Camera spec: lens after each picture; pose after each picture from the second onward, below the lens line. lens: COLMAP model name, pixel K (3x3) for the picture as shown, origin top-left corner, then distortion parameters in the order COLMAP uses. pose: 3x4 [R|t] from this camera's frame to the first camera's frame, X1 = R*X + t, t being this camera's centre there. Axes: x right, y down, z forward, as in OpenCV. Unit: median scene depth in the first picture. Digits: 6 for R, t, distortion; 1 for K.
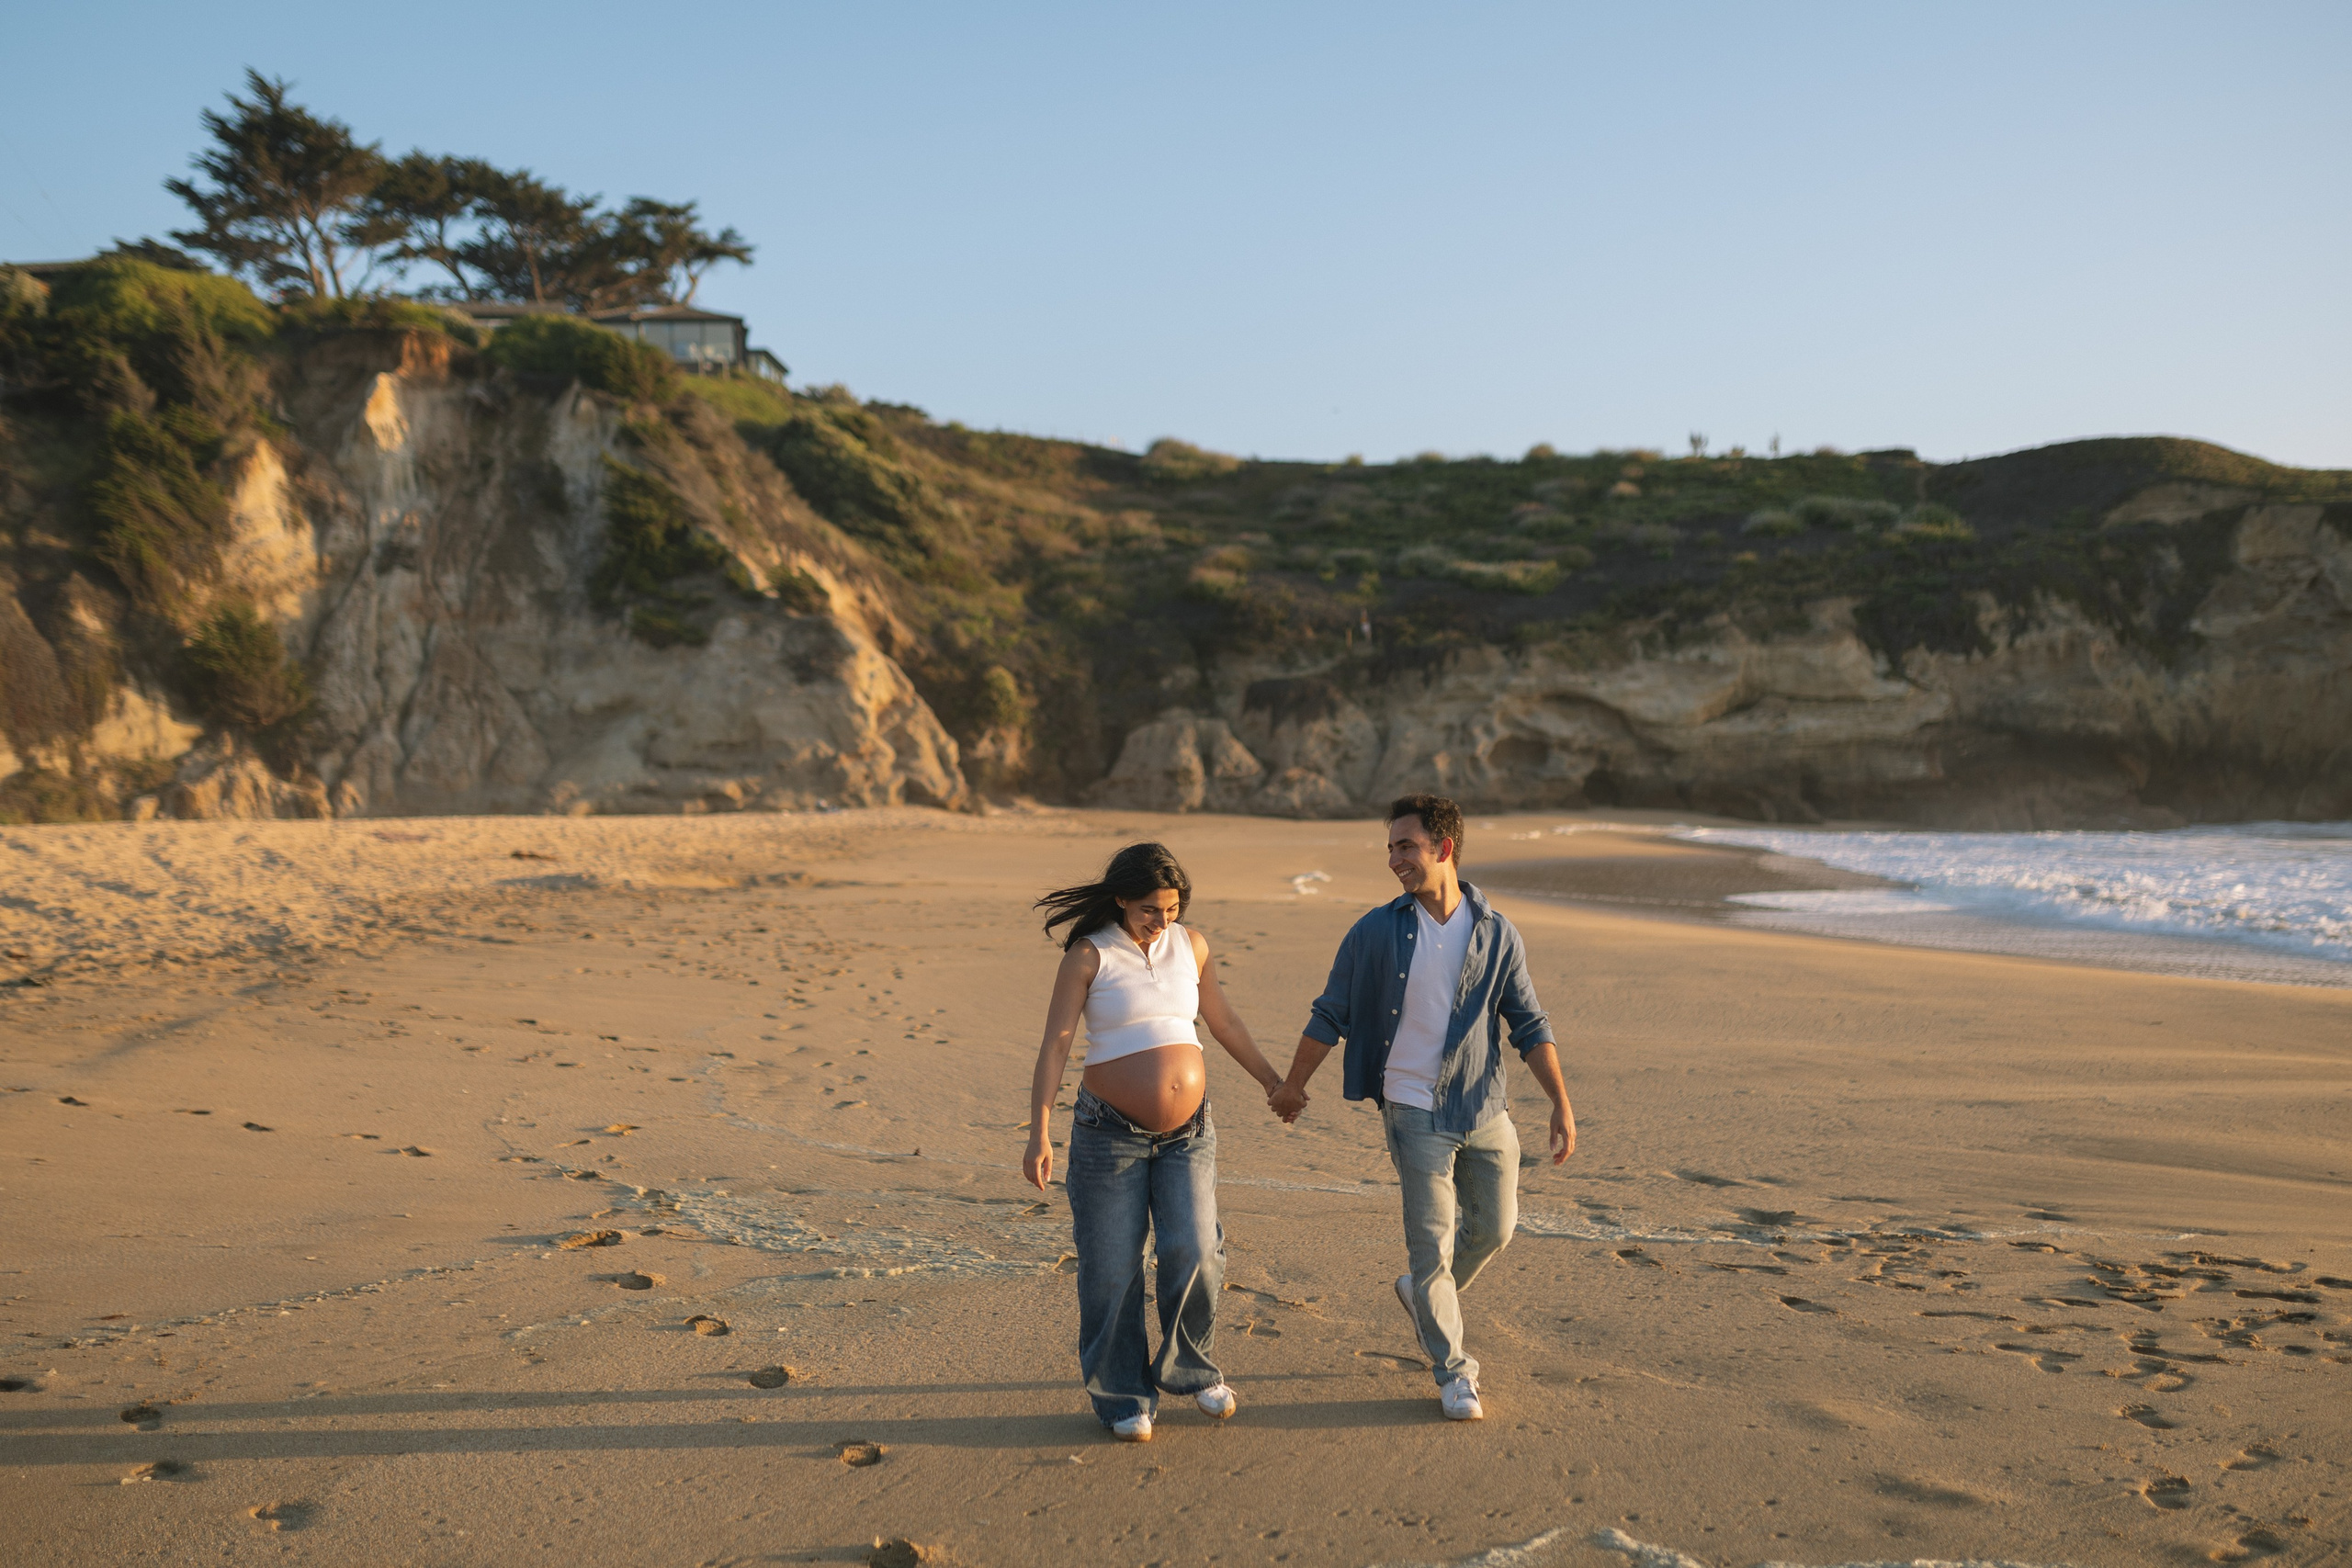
lens RADIAL K [[2144.0, 0, 1246.0], [0, 2144.0, 738.3], [0, 0, 1]] dist [-0.003843, 0.009618]
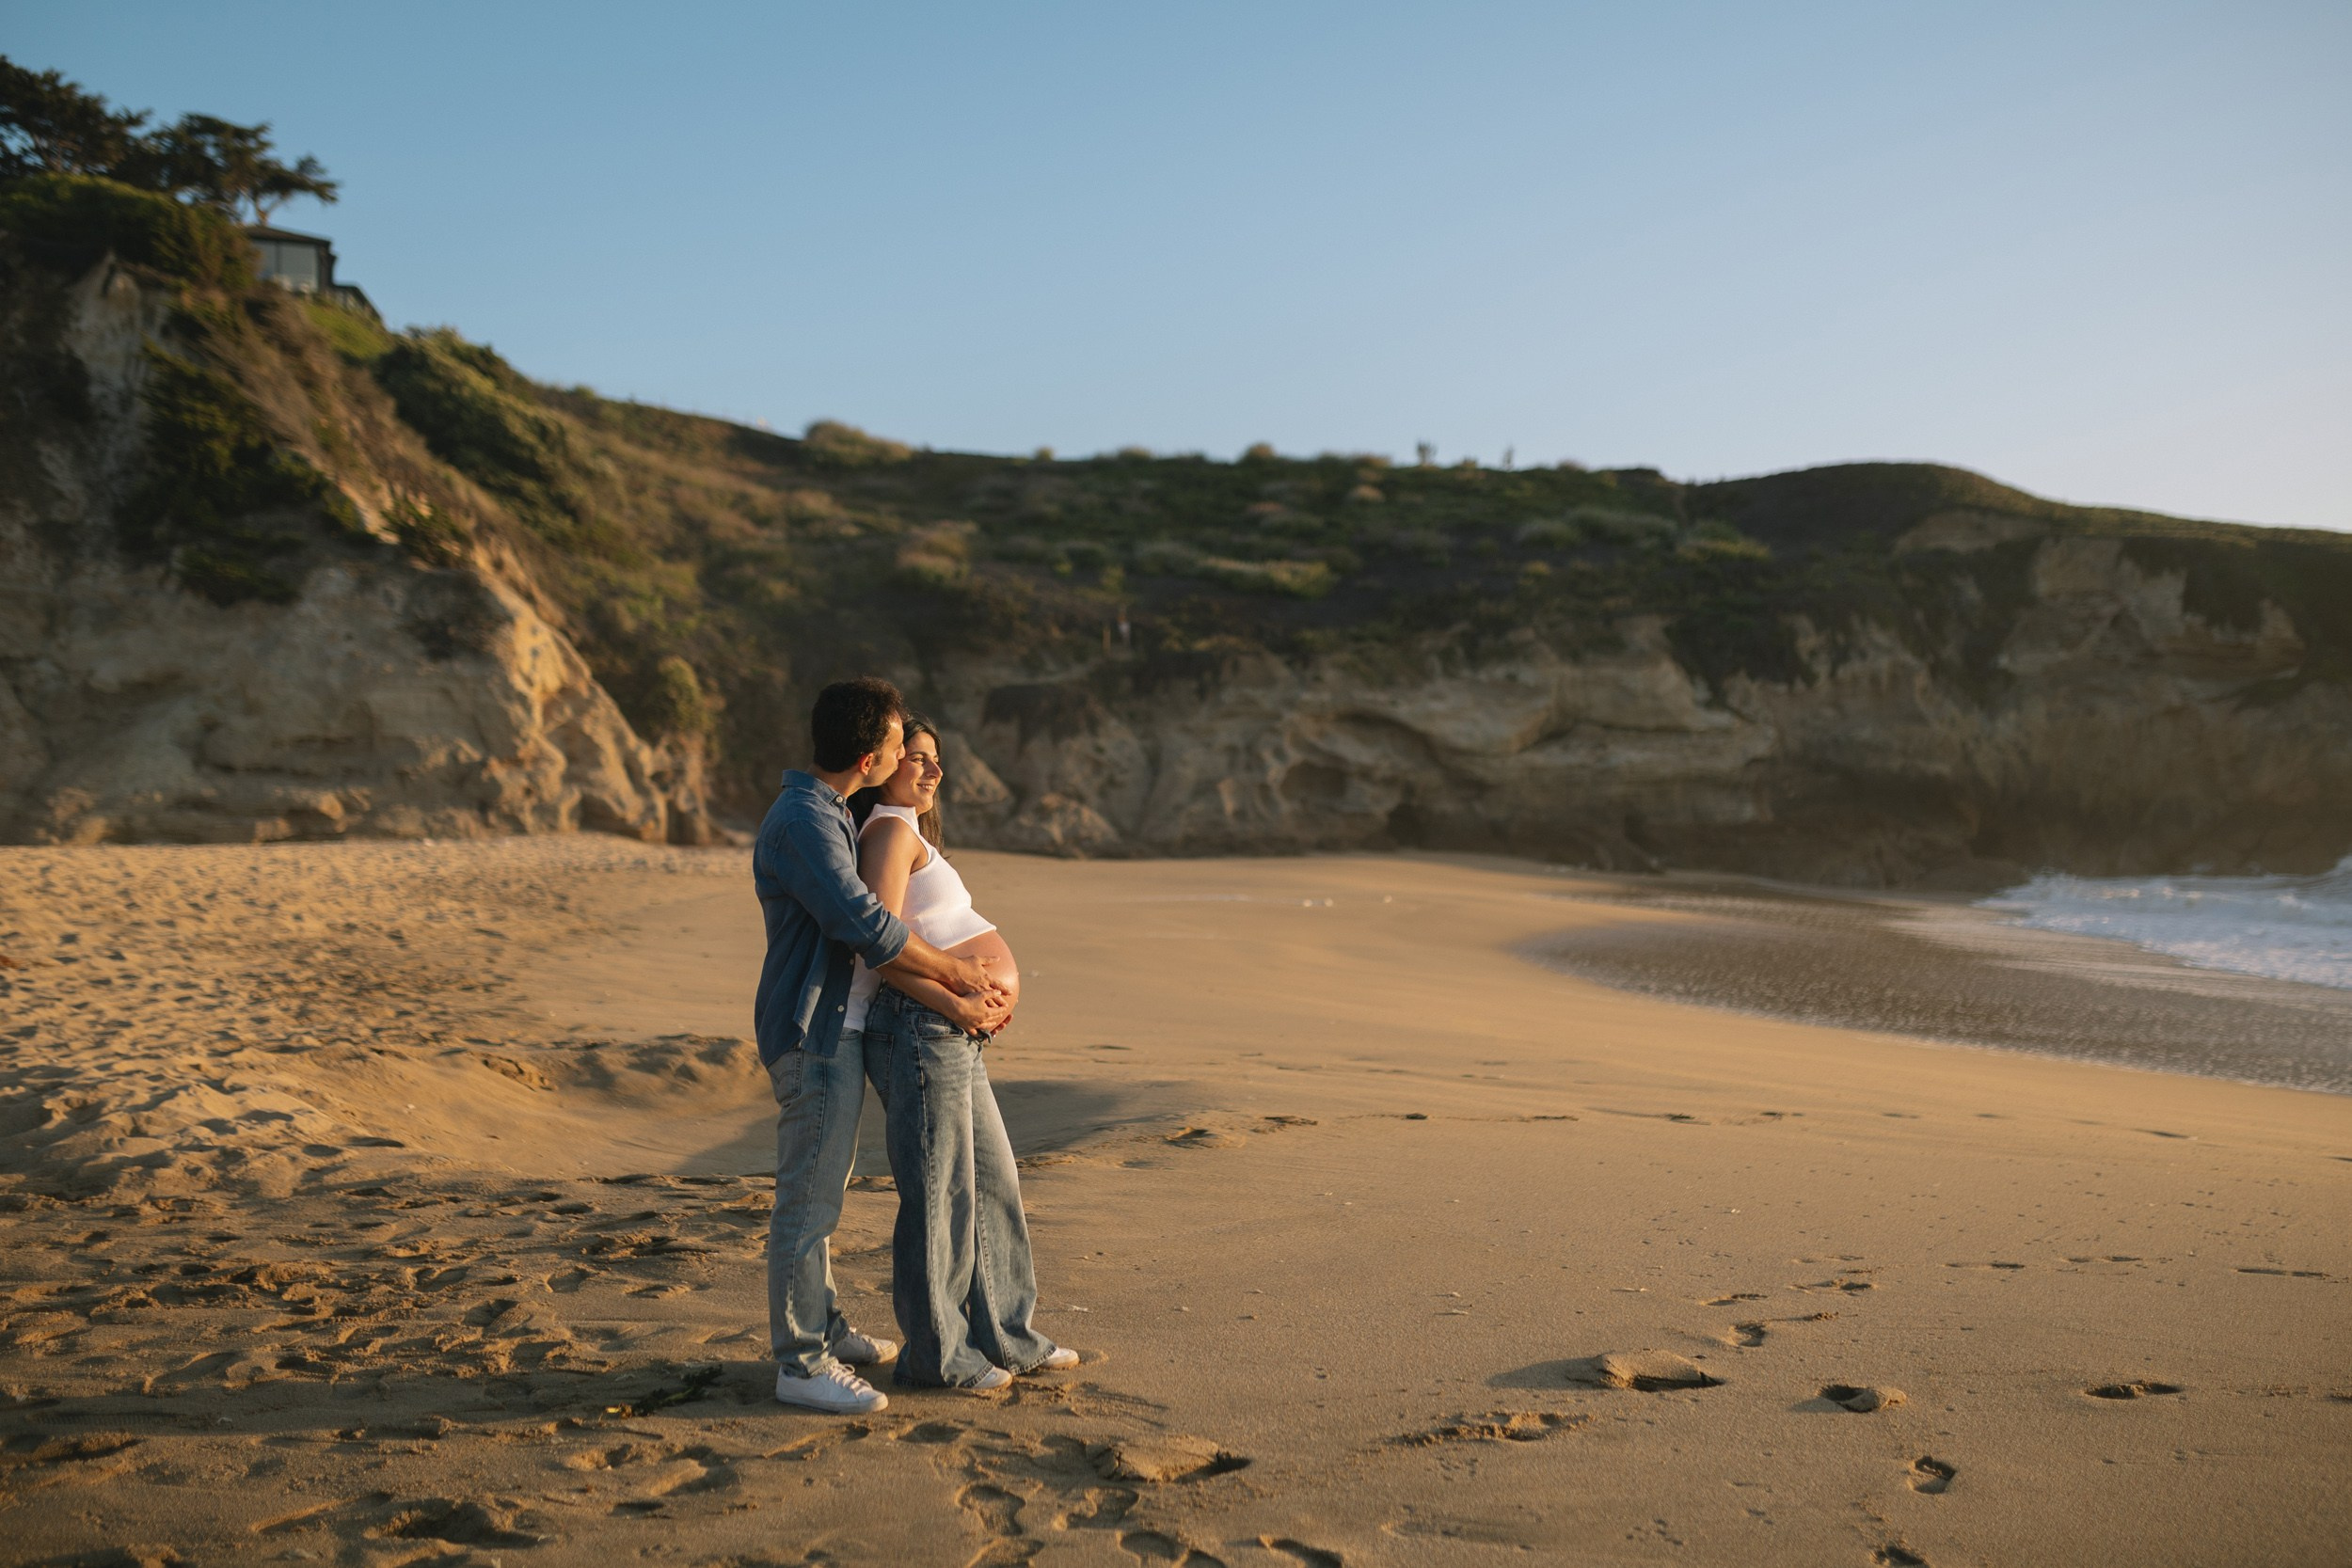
lens RADIAL K [[2144.0, 0, 1246.0], [0, 2144.0, 738.3], [0, 0, 1]] dist [-0.003843, 0.009618]
pose [[0.982054, 0.027741, 0.186550, -0.052320], [-0.025003, 0.999543, -0.017019, 0.004446], [-0.186937, 0.012050, 0.982298, 0.173772]]
